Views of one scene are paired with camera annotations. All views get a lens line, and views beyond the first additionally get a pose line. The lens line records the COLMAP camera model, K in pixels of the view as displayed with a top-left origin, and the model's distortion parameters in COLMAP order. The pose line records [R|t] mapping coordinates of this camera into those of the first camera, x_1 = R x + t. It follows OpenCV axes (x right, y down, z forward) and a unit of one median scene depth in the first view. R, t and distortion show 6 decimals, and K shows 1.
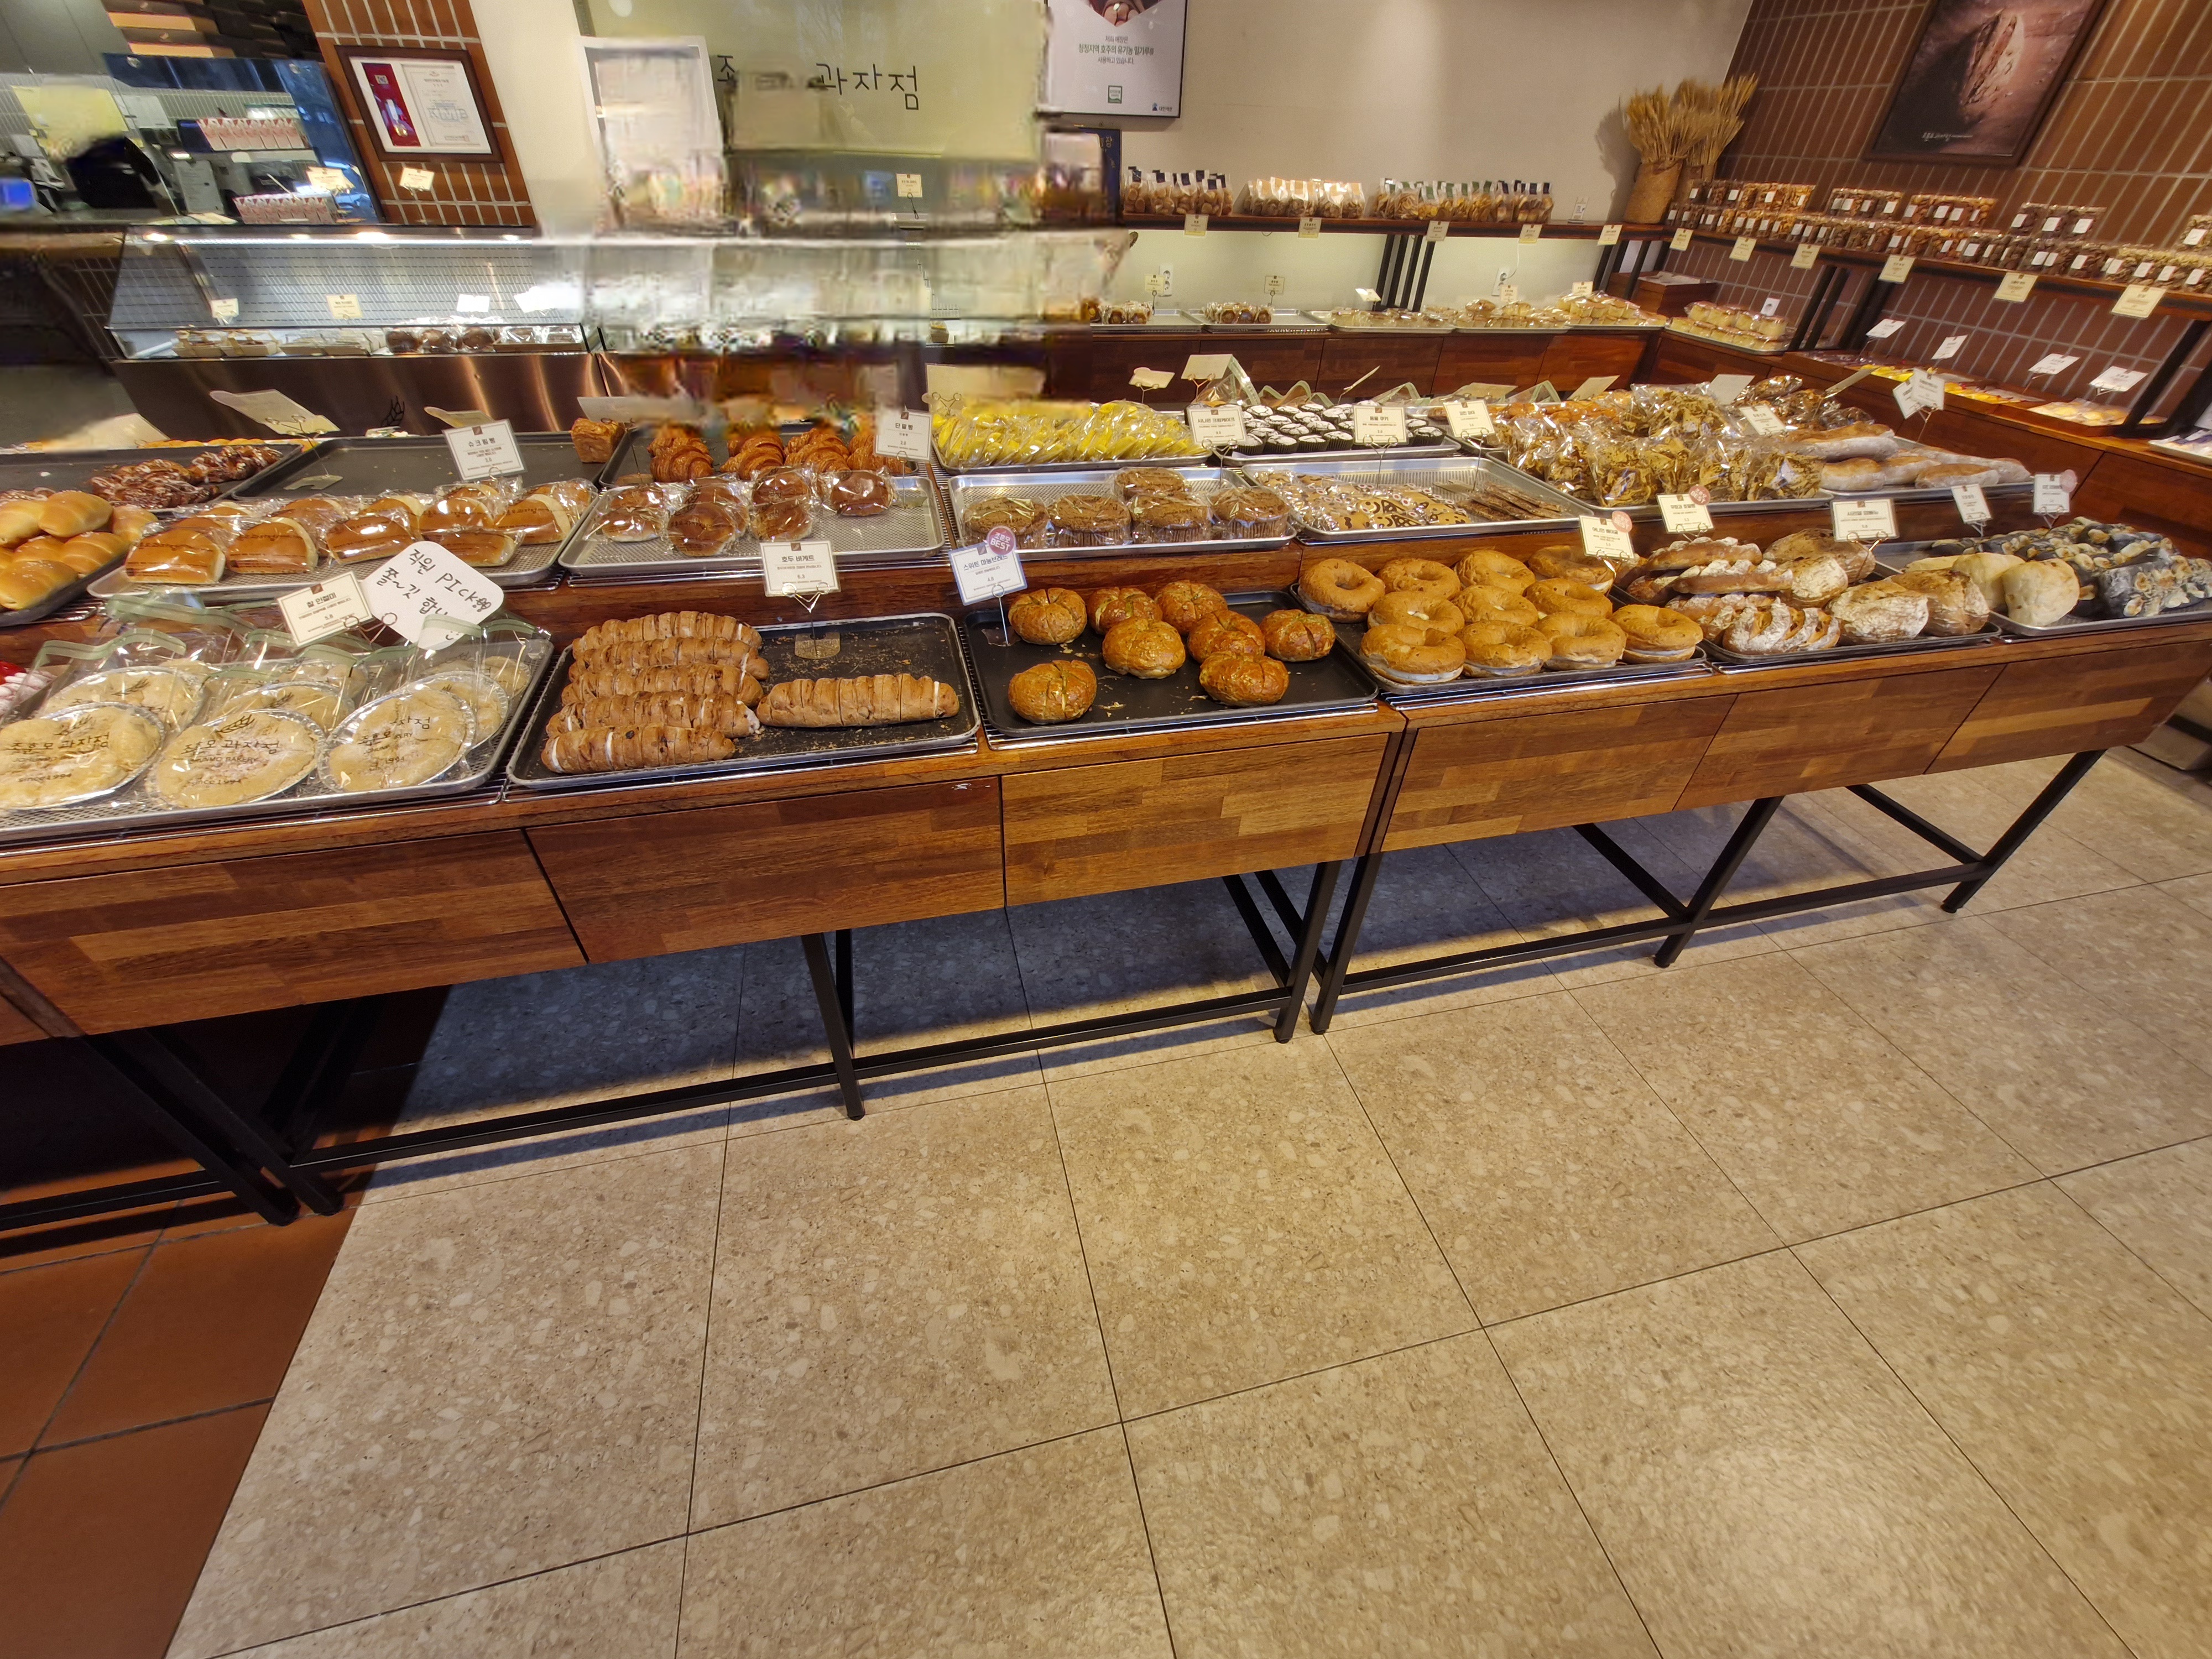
lens RADIAL K [[880.5, 0, 1067.4], [0, 880.5, 828.8], [0, 0, 1]] dist [0.000311, -0.002812]
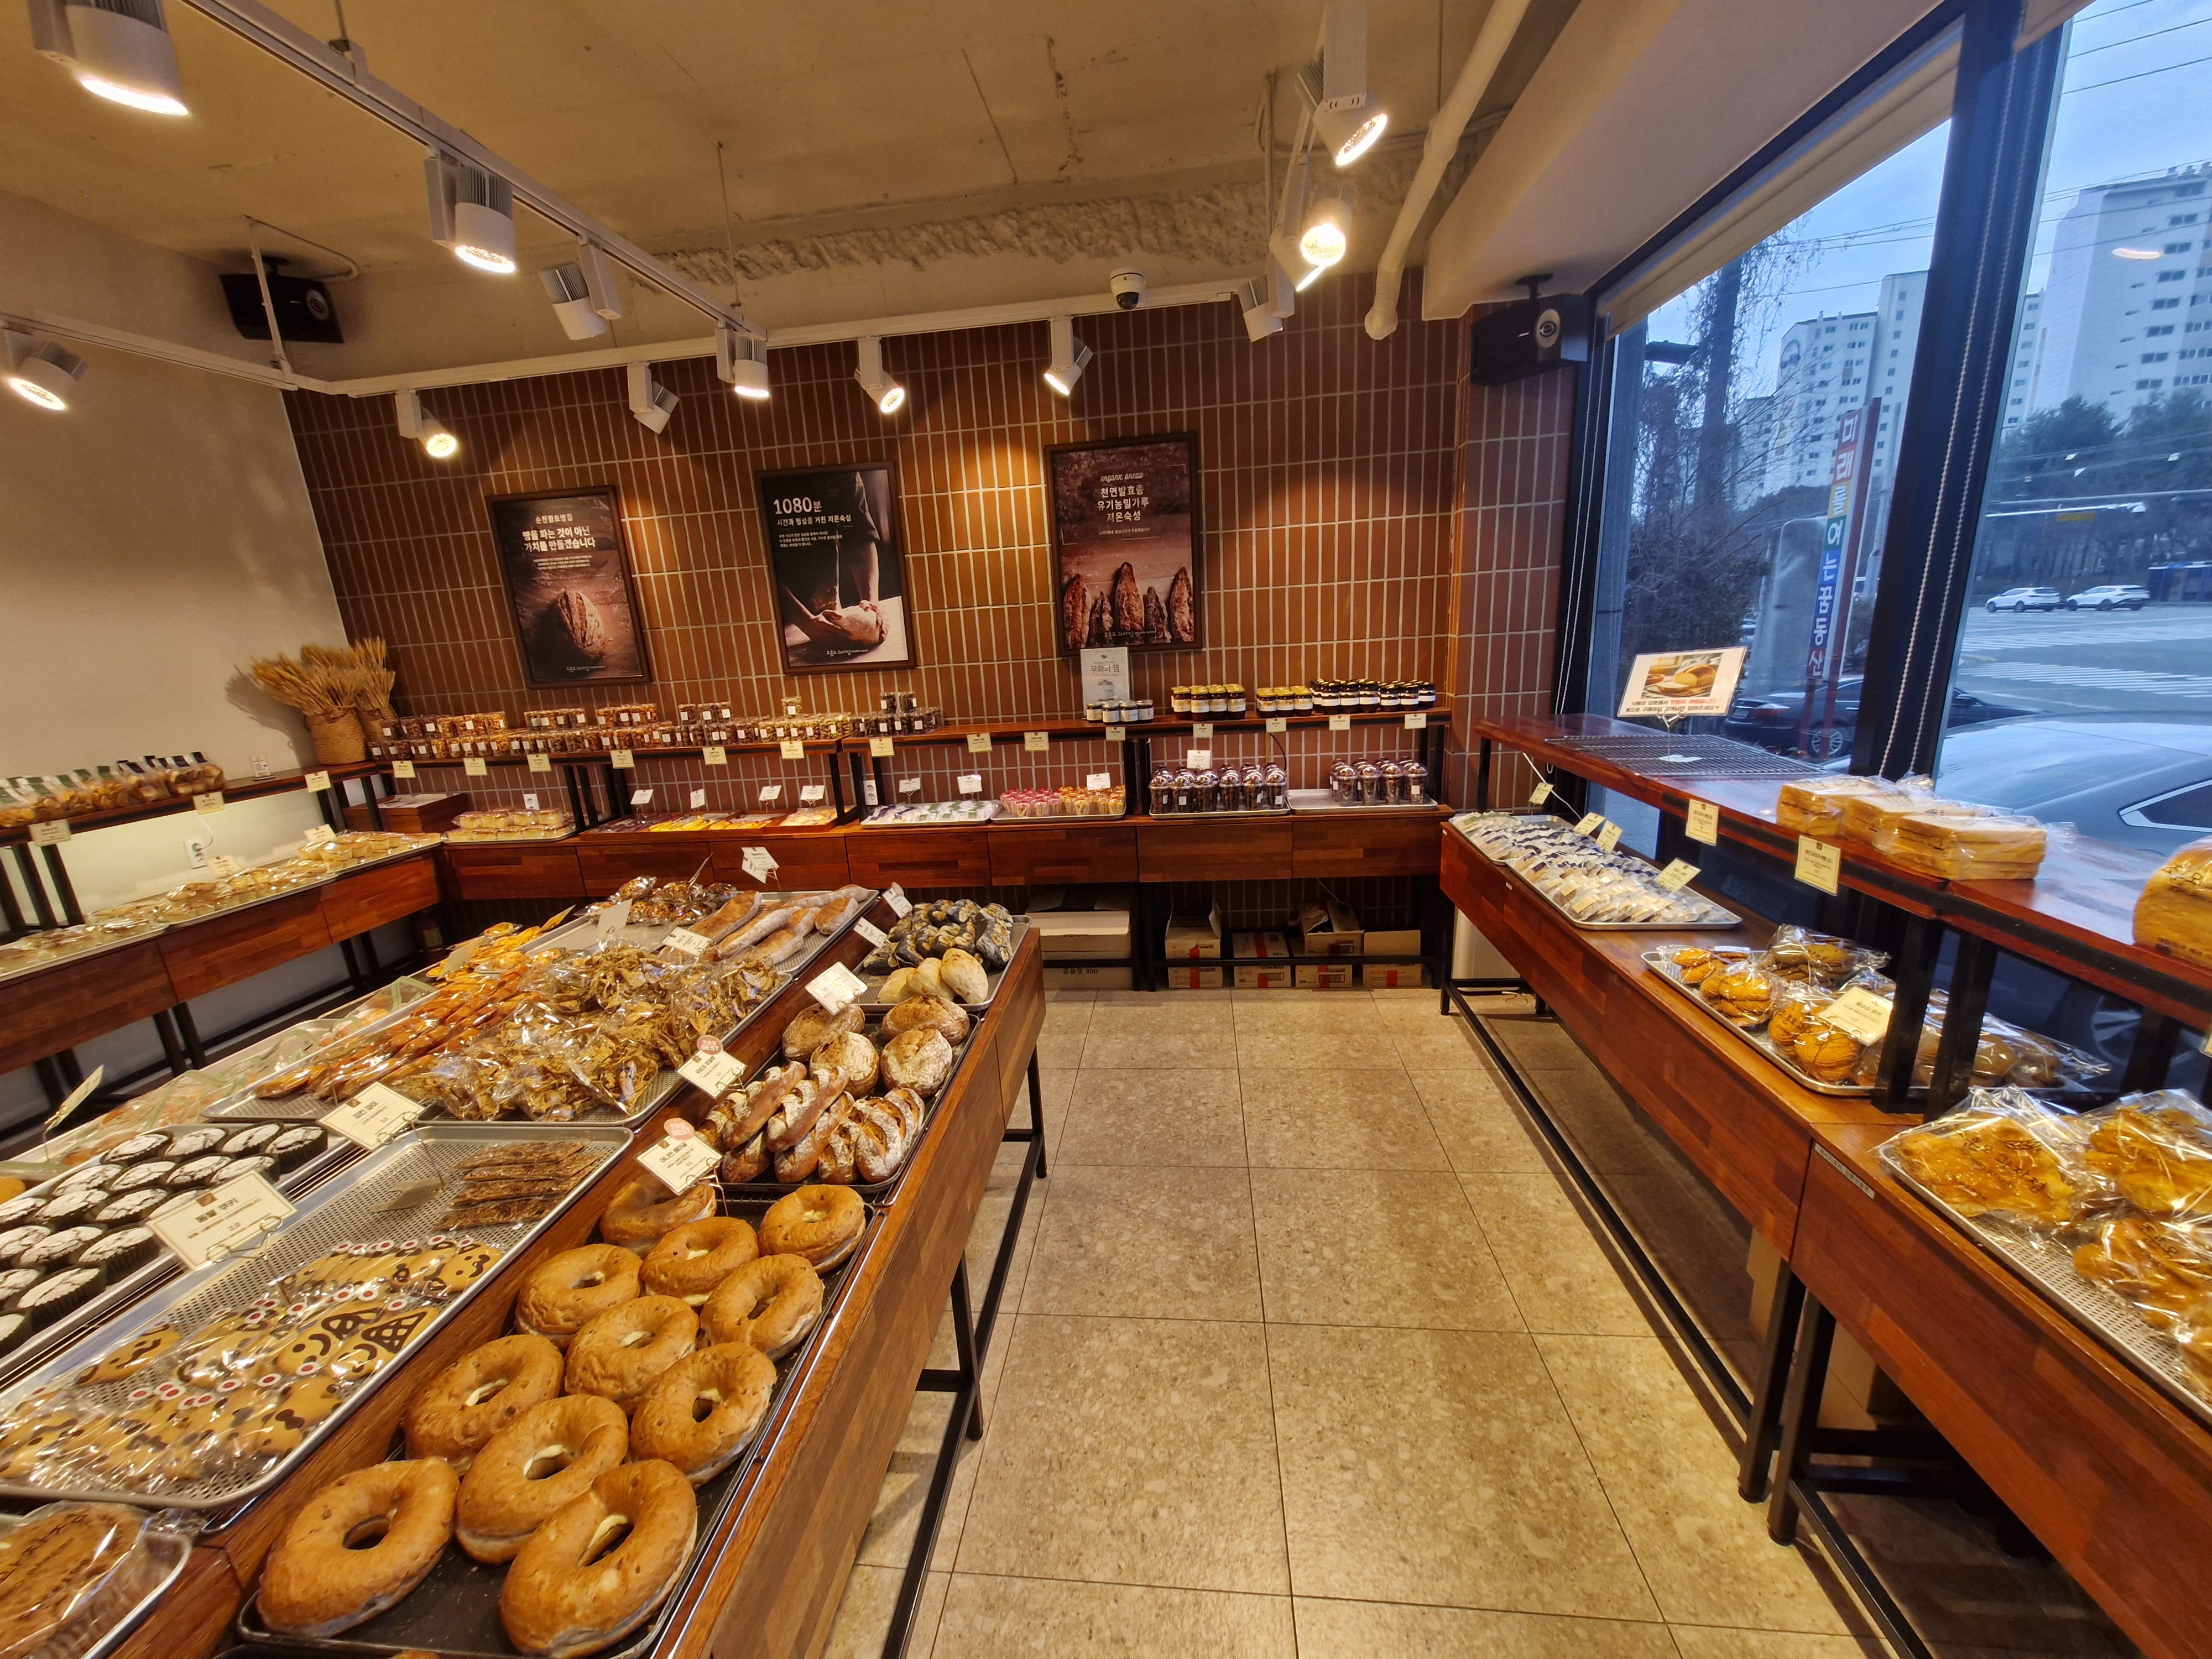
lens RADIAL K [[870.9, 0, 1106.0], [0, 870.9, 829.5], [0, 0, 1]] dist [-0.000668, 0.000166]
pose [[0.311387, -0.270259, 0.911043, 0.042520], [0.644958, 0.764192, 0.006255, -0.151629], [-0.697902, 0.585637, 0.412265, 0.107678]]
